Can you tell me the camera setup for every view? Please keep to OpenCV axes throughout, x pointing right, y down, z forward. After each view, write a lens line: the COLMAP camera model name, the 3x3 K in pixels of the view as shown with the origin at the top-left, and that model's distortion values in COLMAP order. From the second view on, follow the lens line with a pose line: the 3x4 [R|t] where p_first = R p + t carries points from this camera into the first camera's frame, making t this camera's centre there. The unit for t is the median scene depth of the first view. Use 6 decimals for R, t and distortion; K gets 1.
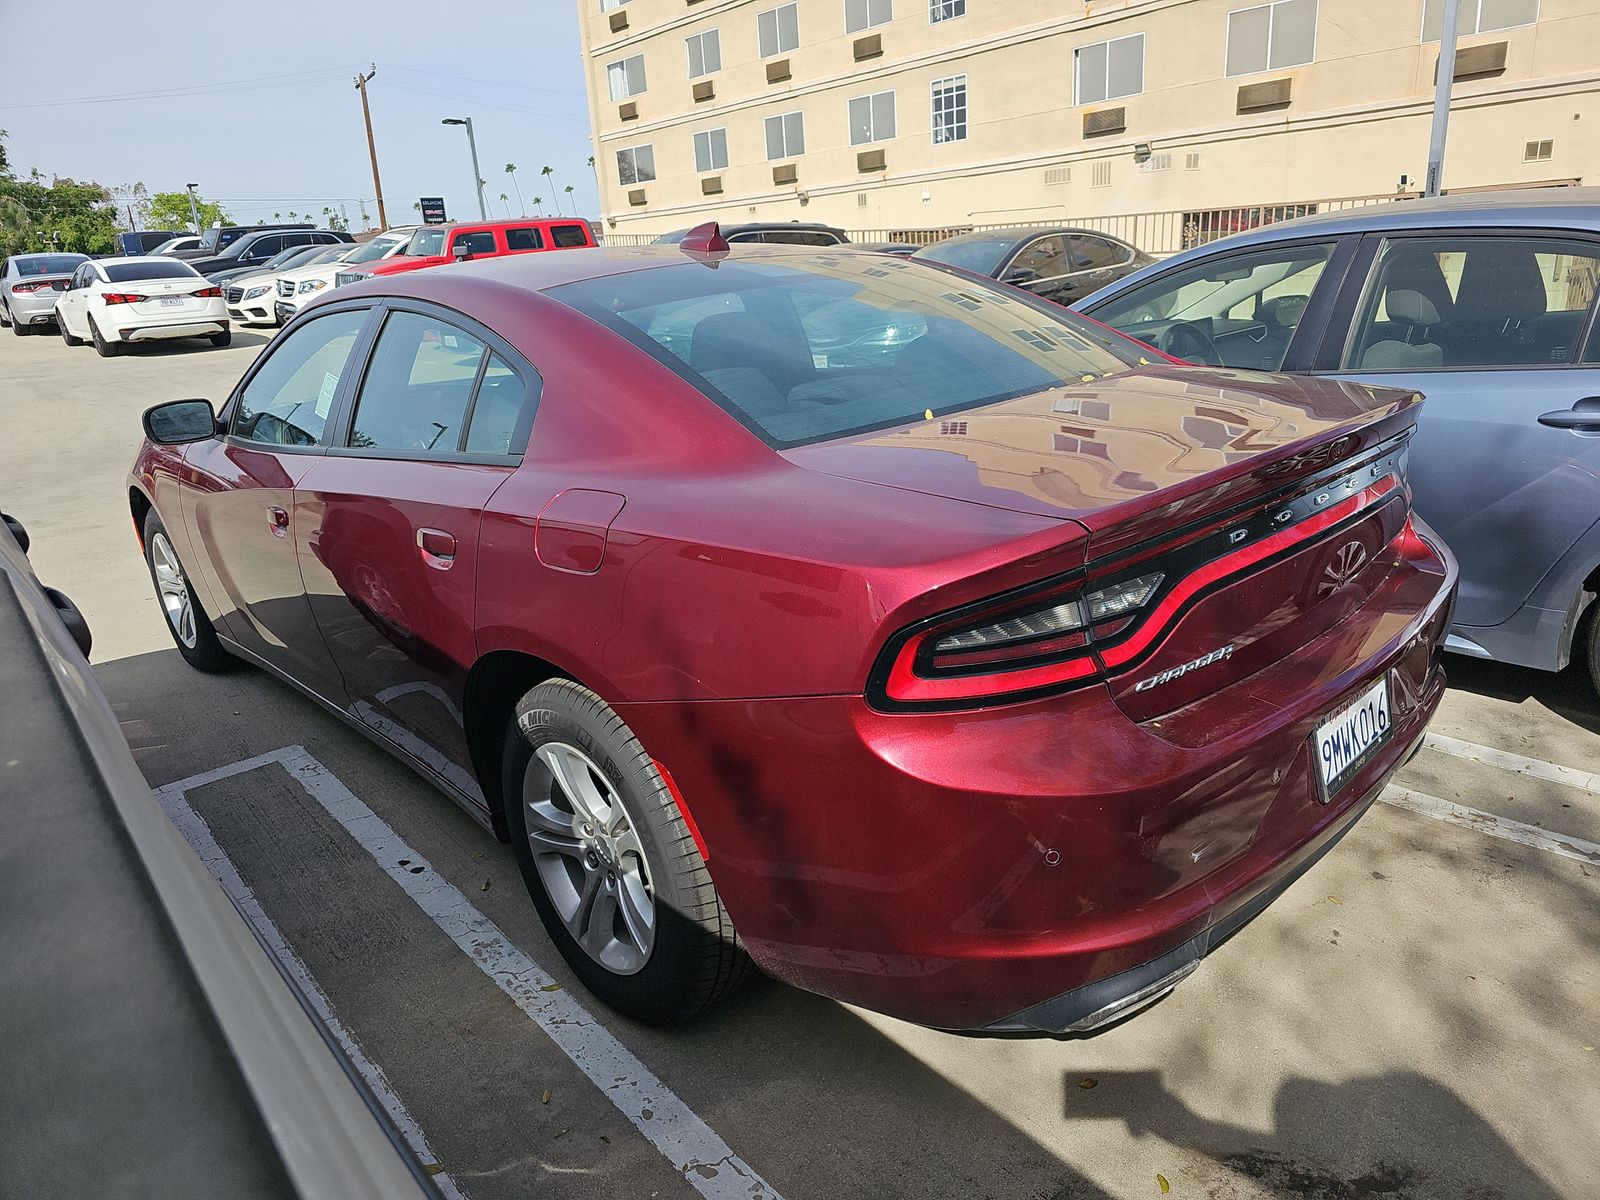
lens RADIAL K [[1058.1, 0, 800.0], [0, 1058.1, 600.0], [0, 0, 1]] dist [0.037775, -0.044898]
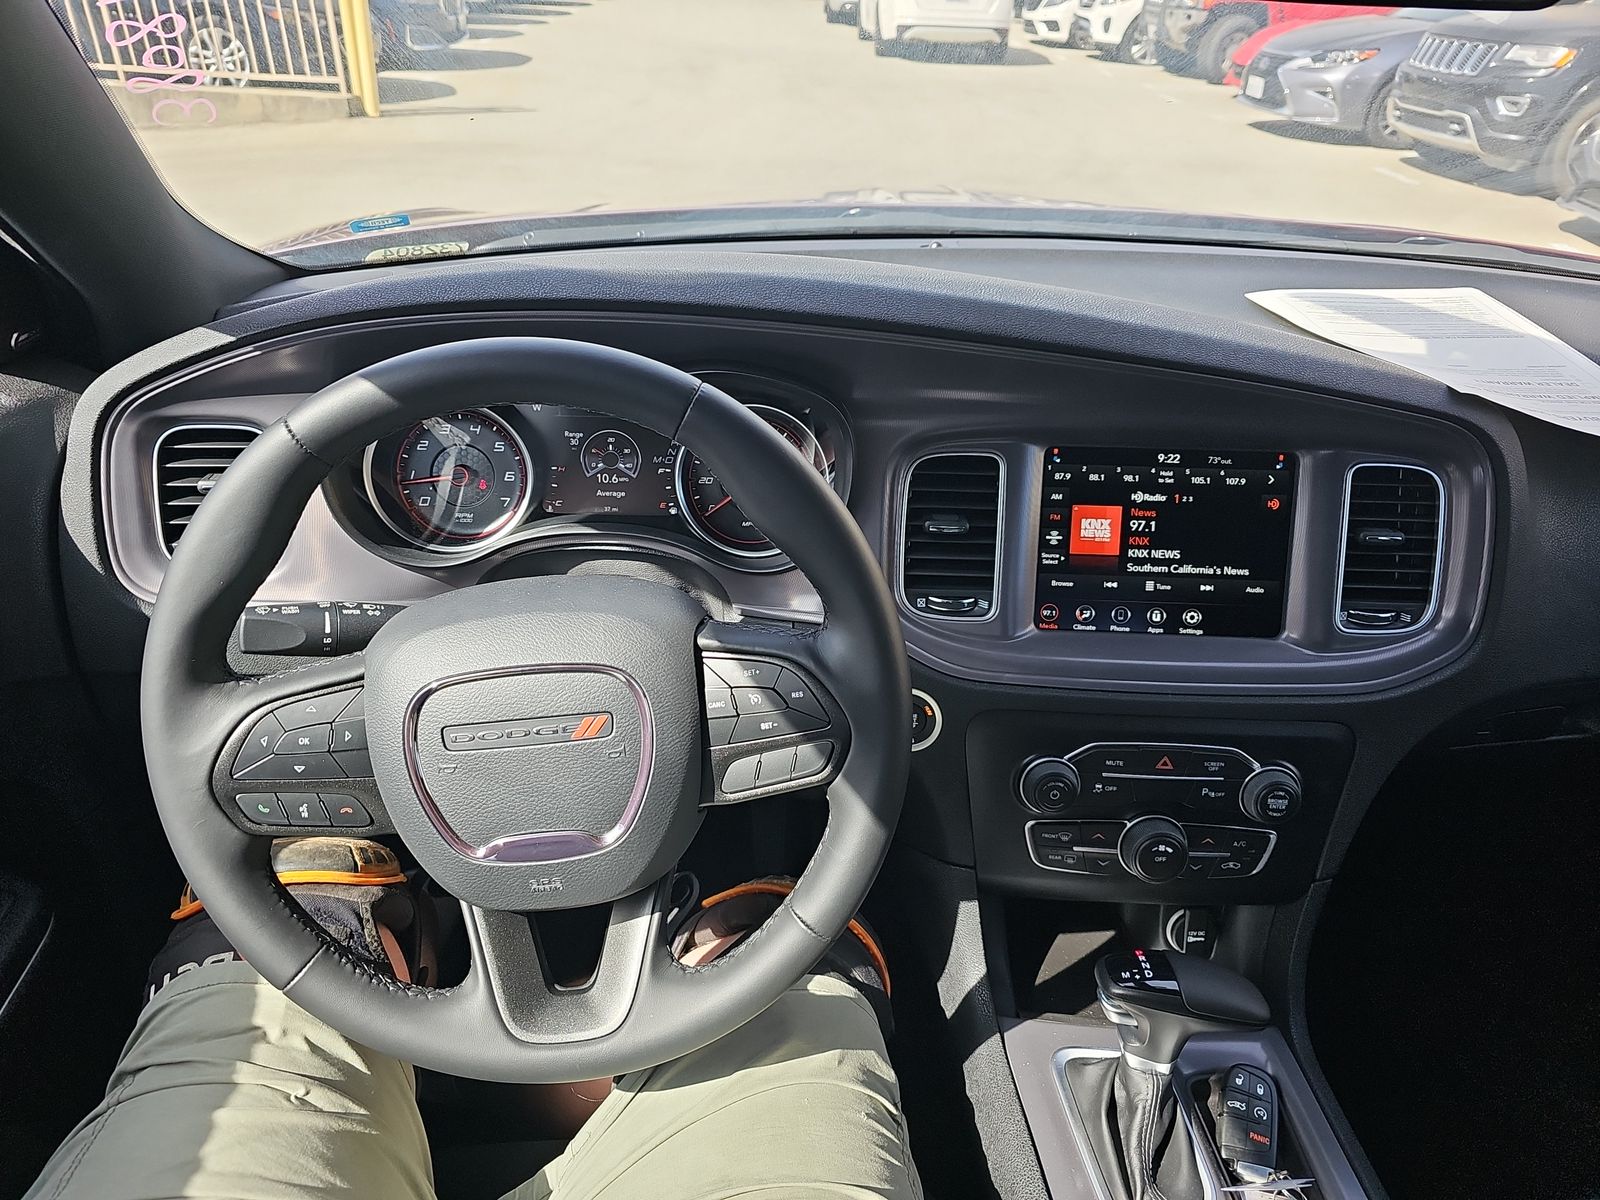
lens RADIAL K [[1052.0, 0, 786.3], [0, 1052.0, 605.4], [0, 0, 1]] dist [0.039218, -0.063041]
pose [[0.759381, 0.396966, -0.515518, -0.037641], [-0.277609, 0.914255, 0.295077, -0.028673], [0.588451, -0.080964, 0.804469, 0.122316]]
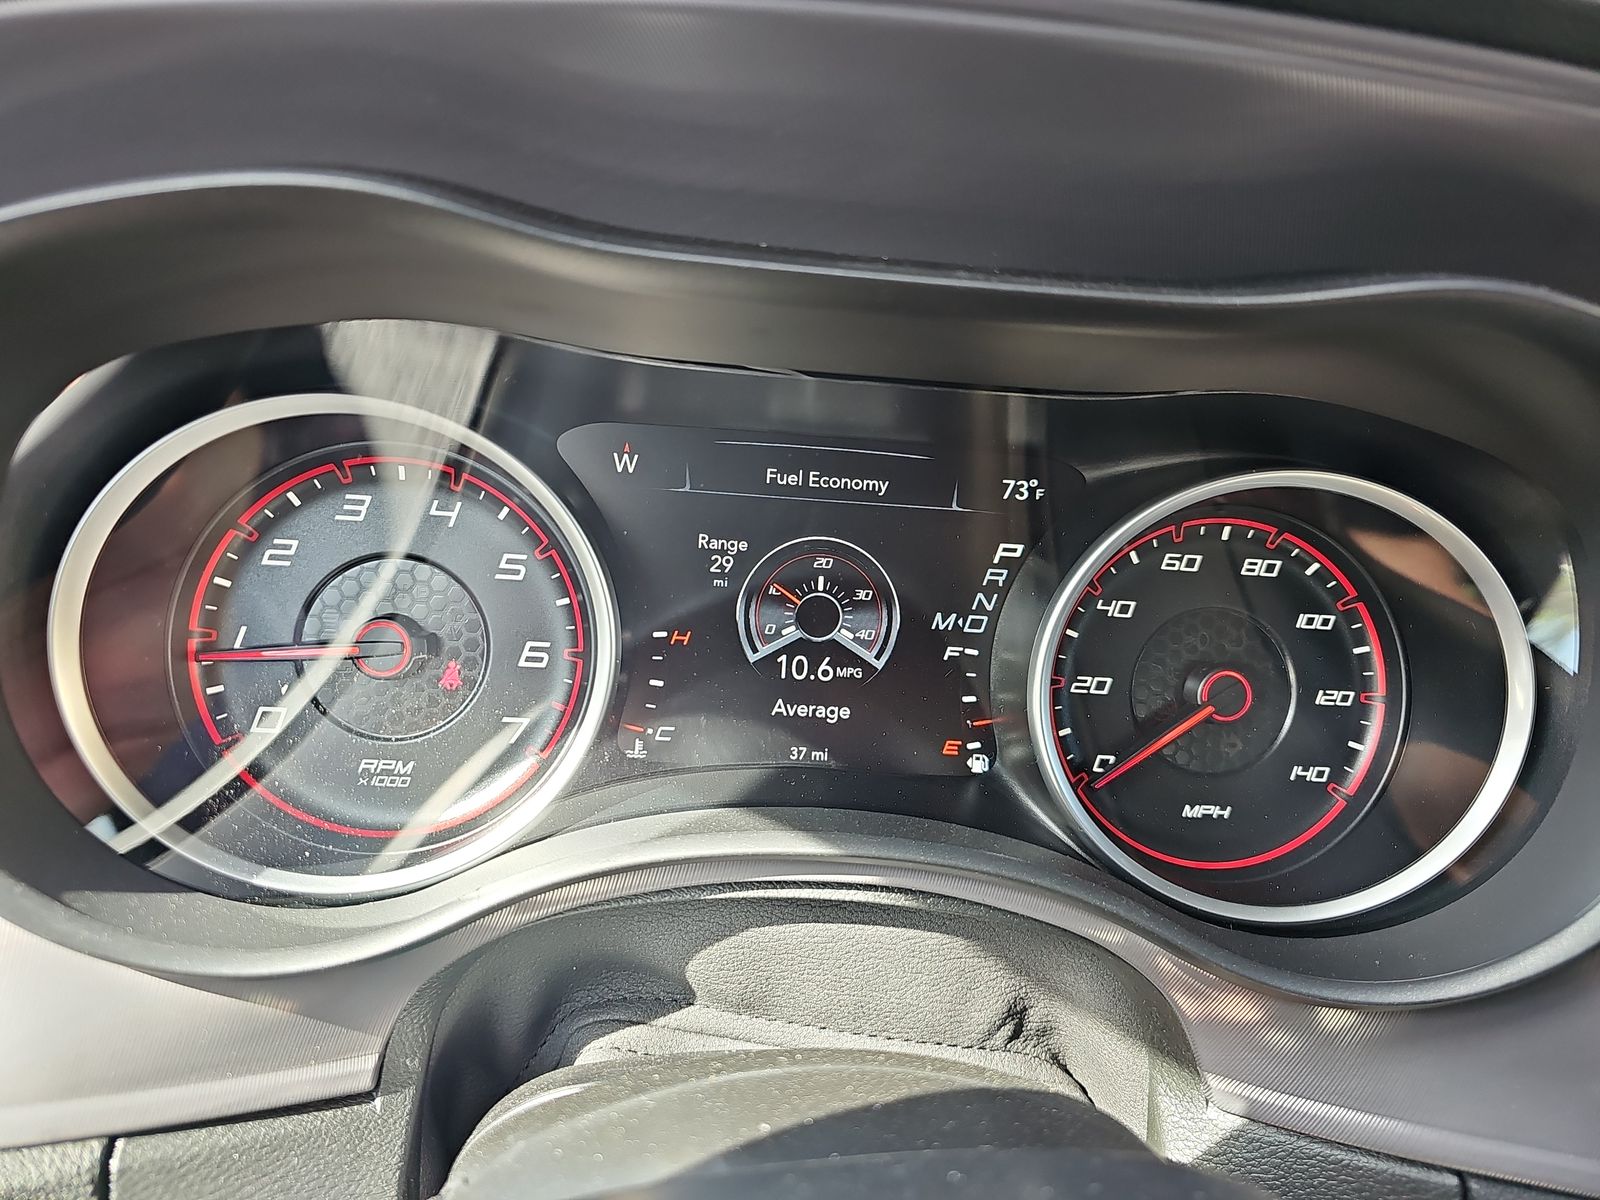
lens RADIAL K [[1058.1, 0, 800.0], [0, 1058.1, 600.0], [0, 0, 1]] dist [0.037775, -0.044898]
pose [[0.787990, 0.344181, -0.510502, -0.053348], [-0.329877, 0.936115, 0.121944, -0.023609], [0.519859, 0.072312, 0.851186, 0.134612]]
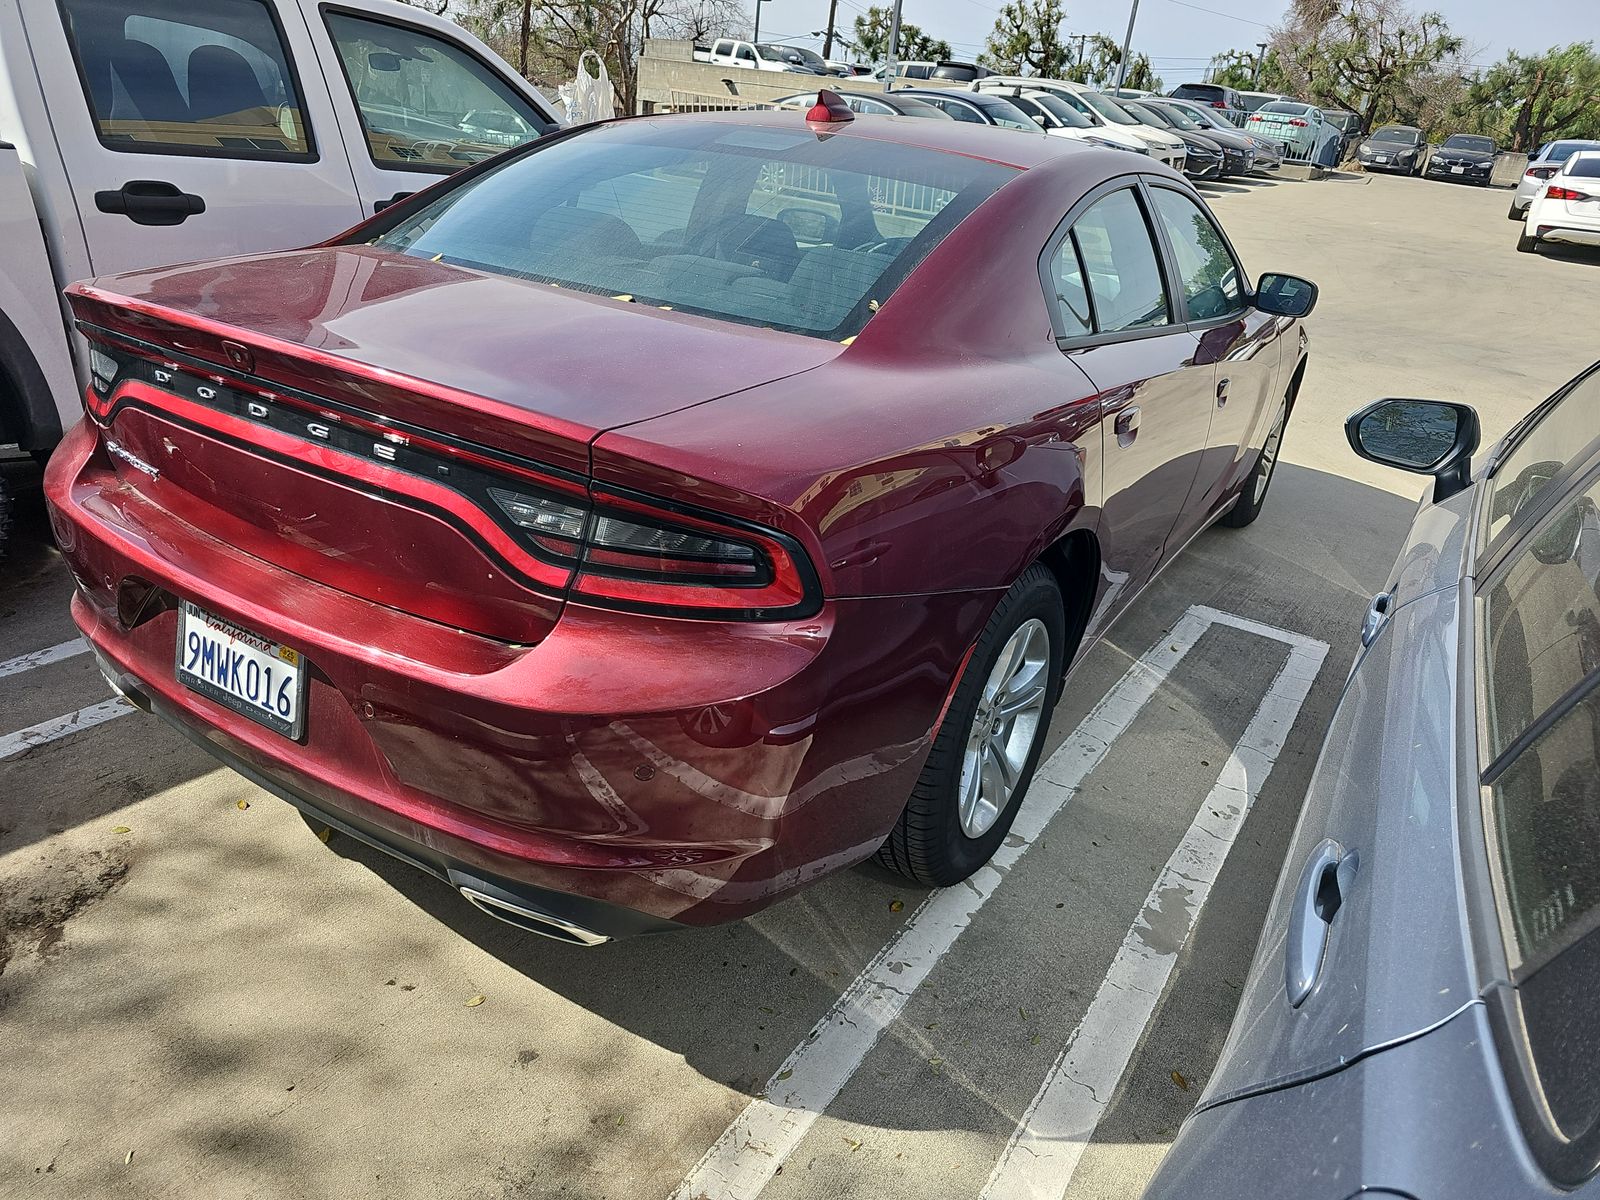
lens RADIAL K [[1053.0, 0, 800.0], [0, 1053.0, 600.0], [0, 0, 1]] dist [0.024265, -0.021368]
pose [[0.249785, 0.479636, -0.841164, 0.097556], [-0.399427, 0.842386, 0.361723, -0.031760], [0.882080, 0.245630, 0.401996, 0.074243]]
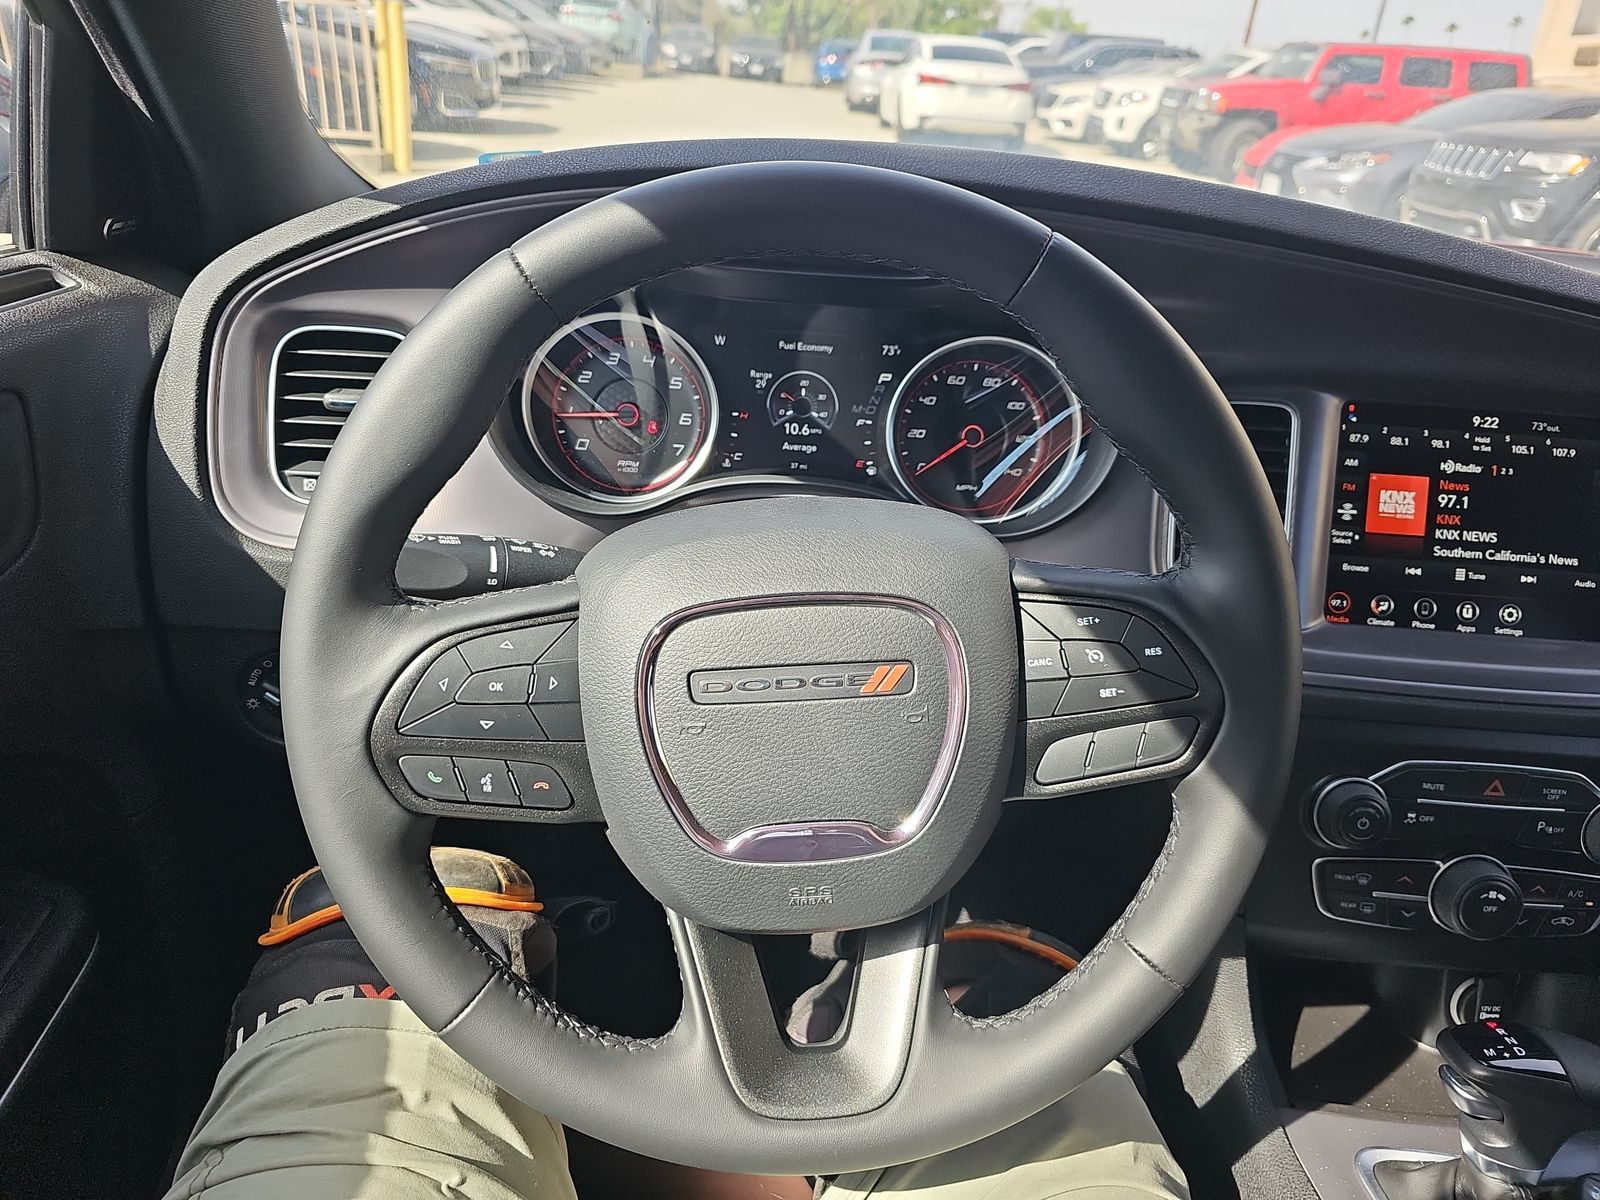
lens RADIAL K [[1058.1, 0, 800.0], [0, 1058.1, 600.0], [0, 0, 1]] dist [0.037775, -0.044898]
pose [[0.754726, 0.384451, -0.531588, -0.043388], [-0.316501, 0.923139, 0.218271, -0.023433], [0.574644, 0.003513, 0.818396, 0.123095]]
